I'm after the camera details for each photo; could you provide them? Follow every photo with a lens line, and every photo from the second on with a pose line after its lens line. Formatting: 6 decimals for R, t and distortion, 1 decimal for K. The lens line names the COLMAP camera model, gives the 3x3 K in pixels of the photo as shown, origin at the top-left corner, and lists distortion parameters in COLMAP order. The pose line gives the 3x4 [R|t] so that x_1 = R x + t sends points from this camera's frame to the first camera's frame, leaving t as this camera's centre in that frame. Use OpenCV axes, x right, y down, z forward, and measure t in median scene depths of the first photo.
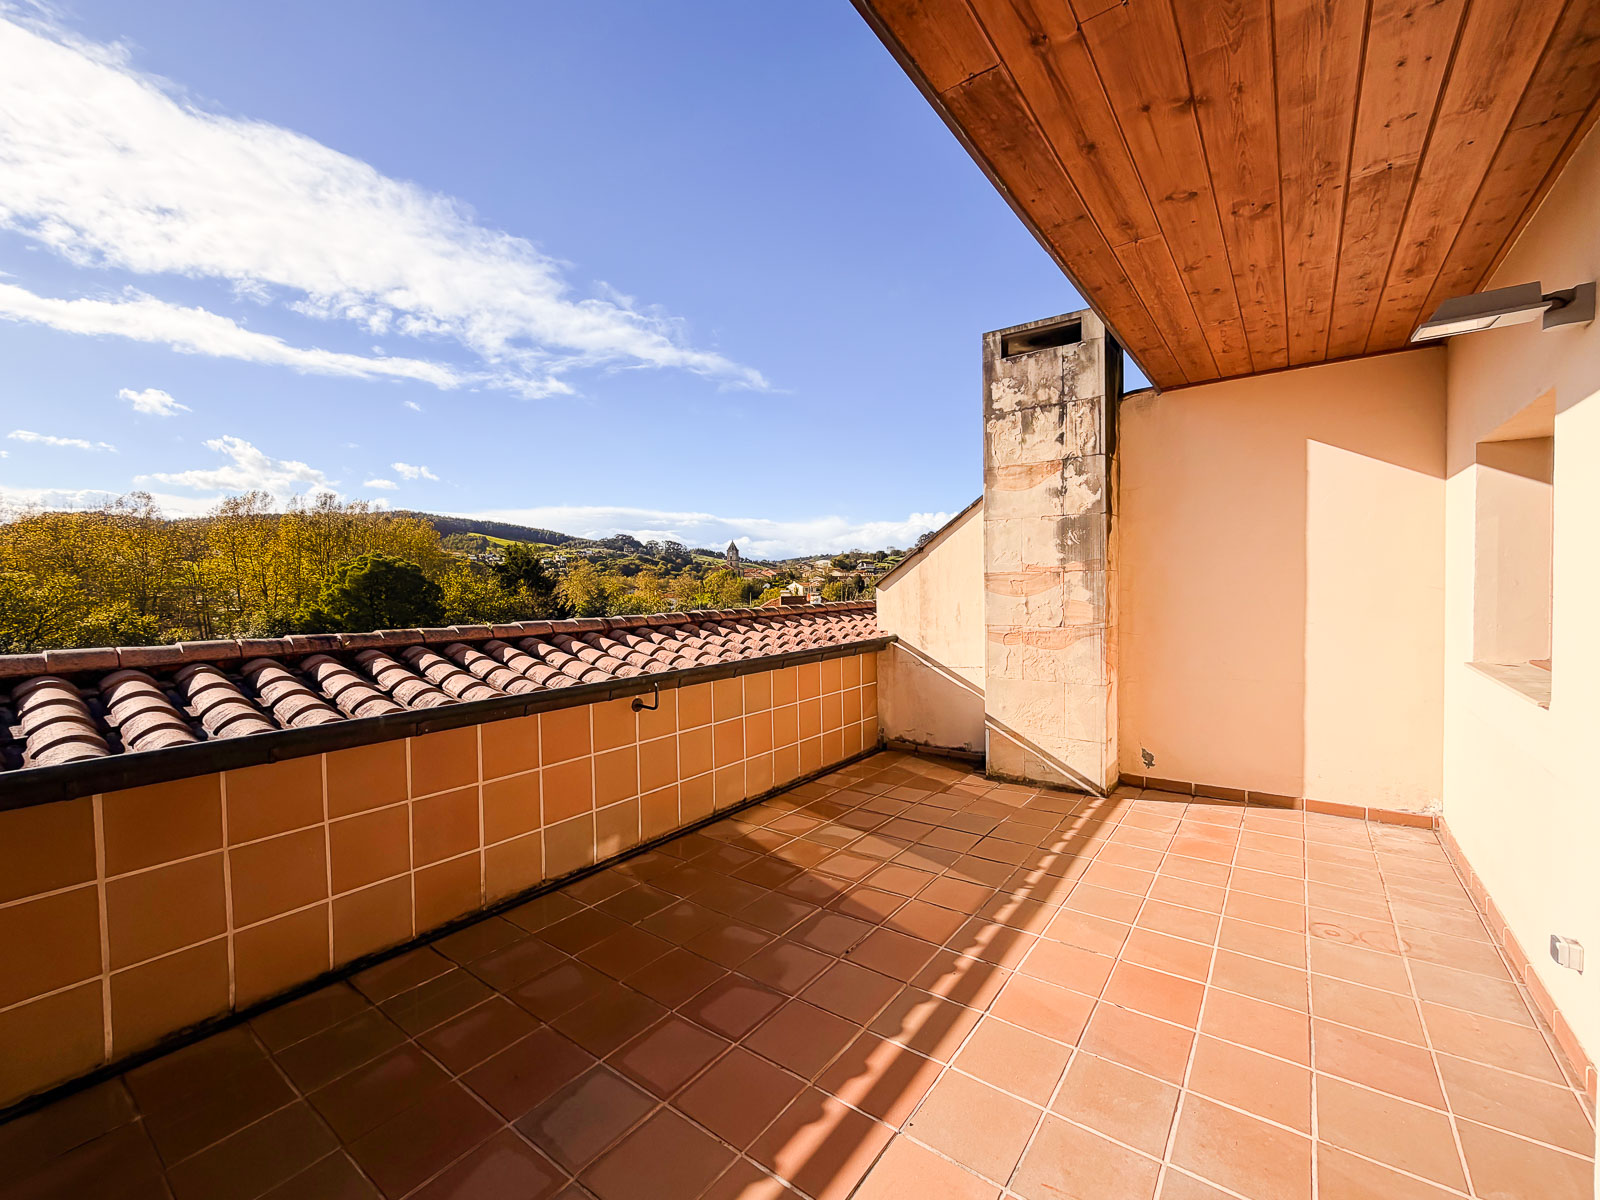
lens RADIAL K [[654.1, 0, 829.1], [0, 654.1, 604.4], [0, 0, 1]] dist [0.003889, -0.001304]
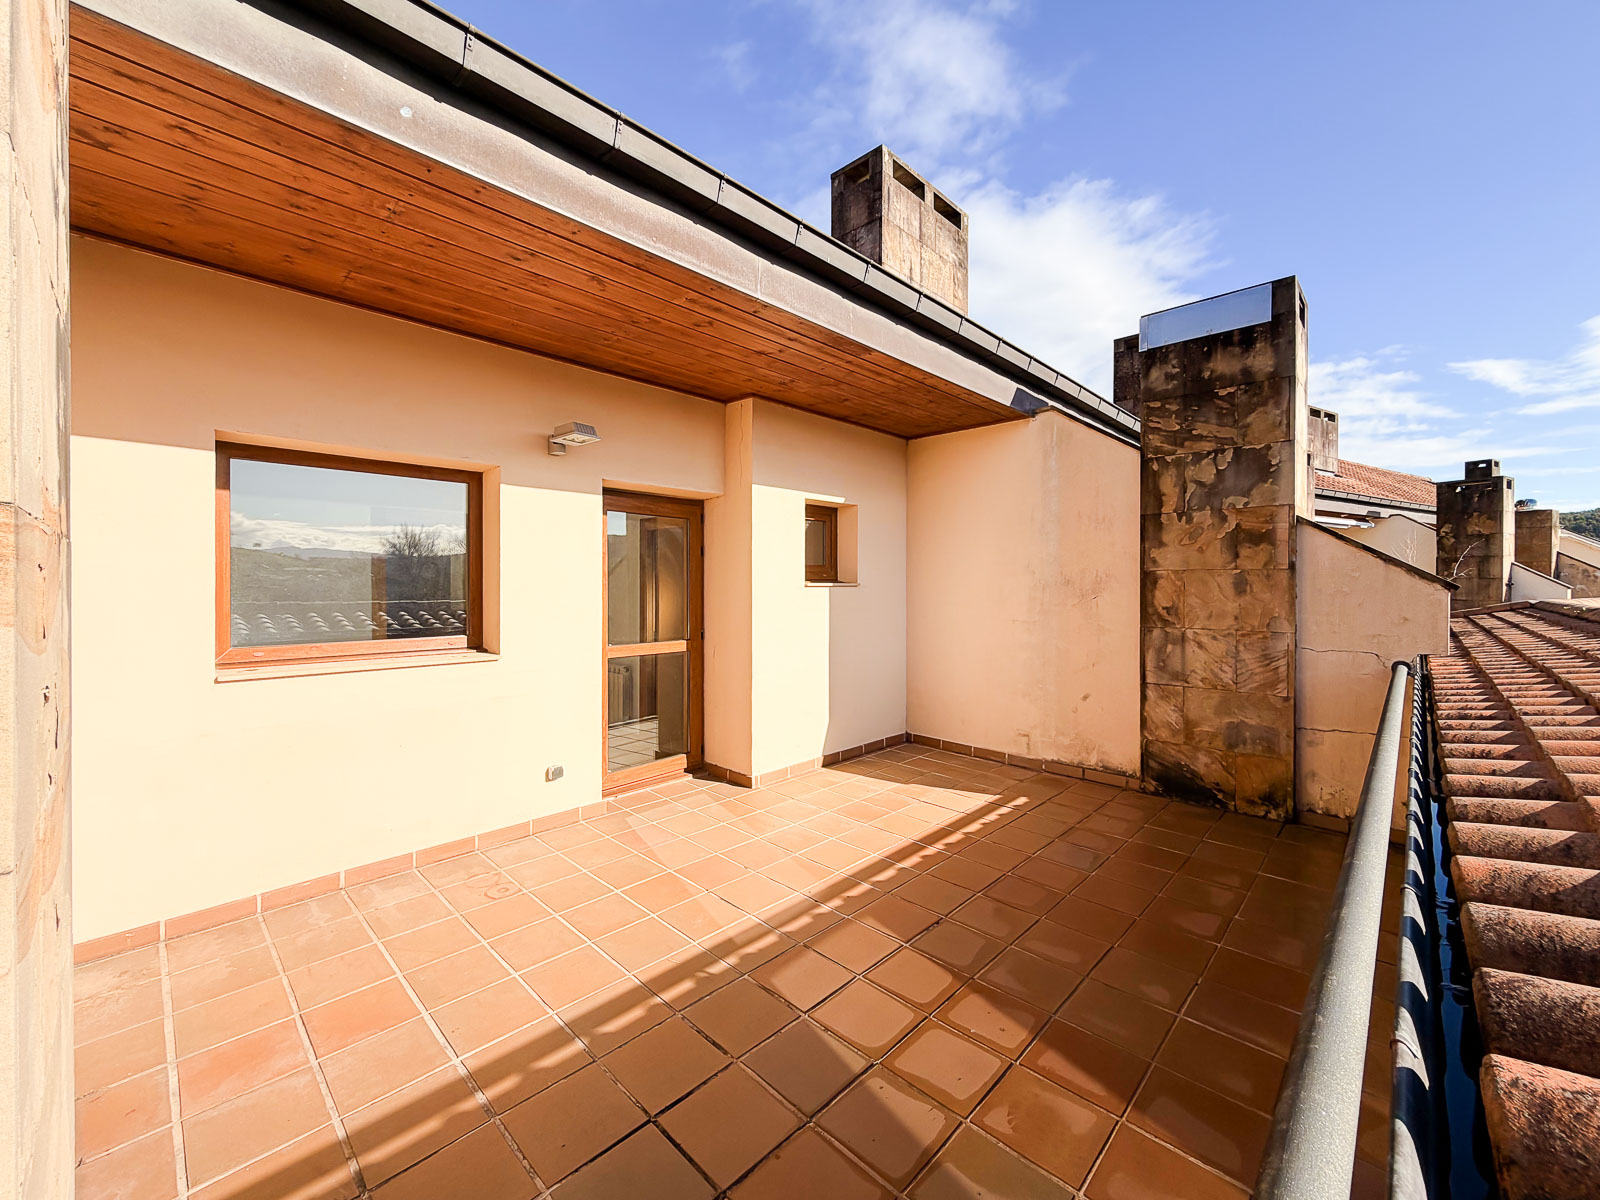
lens RADIAL K [[654.1, 0, 779.5], [0, 654.1, 589.2], [0, 0, 1]] dist [0.003889, -0.001304]
pose [[-0.985331, 0.012399, 0.170201, 0.093072], [0.019830, 0.998920, 0.042030, -0.059654], [-0.169496, 0.044789, -0.984513, 2.029534]]
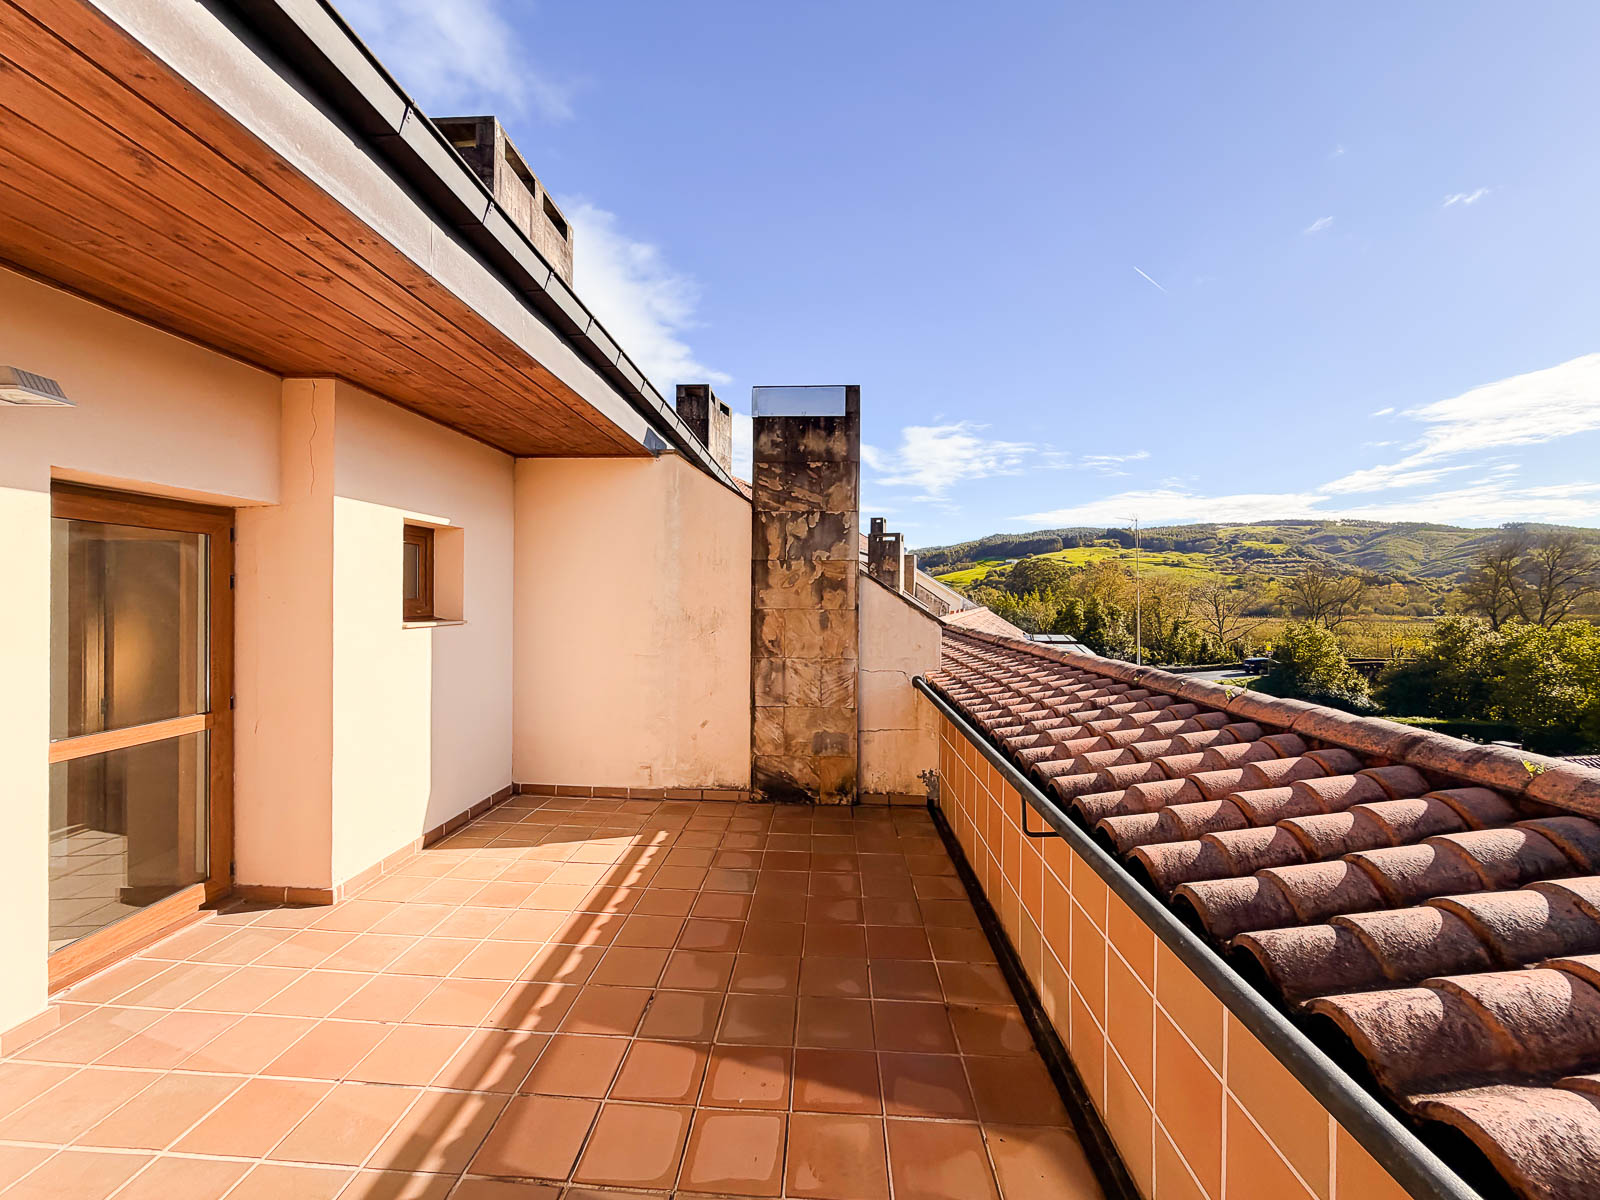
lens RADIAL K [[654.1, 0, 798.5], [0, 654.1, 601.7], [0, 0, 1]] dist [0.003889, -0.001304]
pose [[-0.847438, 0.012556, -0.530745, 0.360065], [-0.014814, 0.998772, 0.047282, -0.130013], [0.530687, 0.047931, -0.846212, 1.912429]]
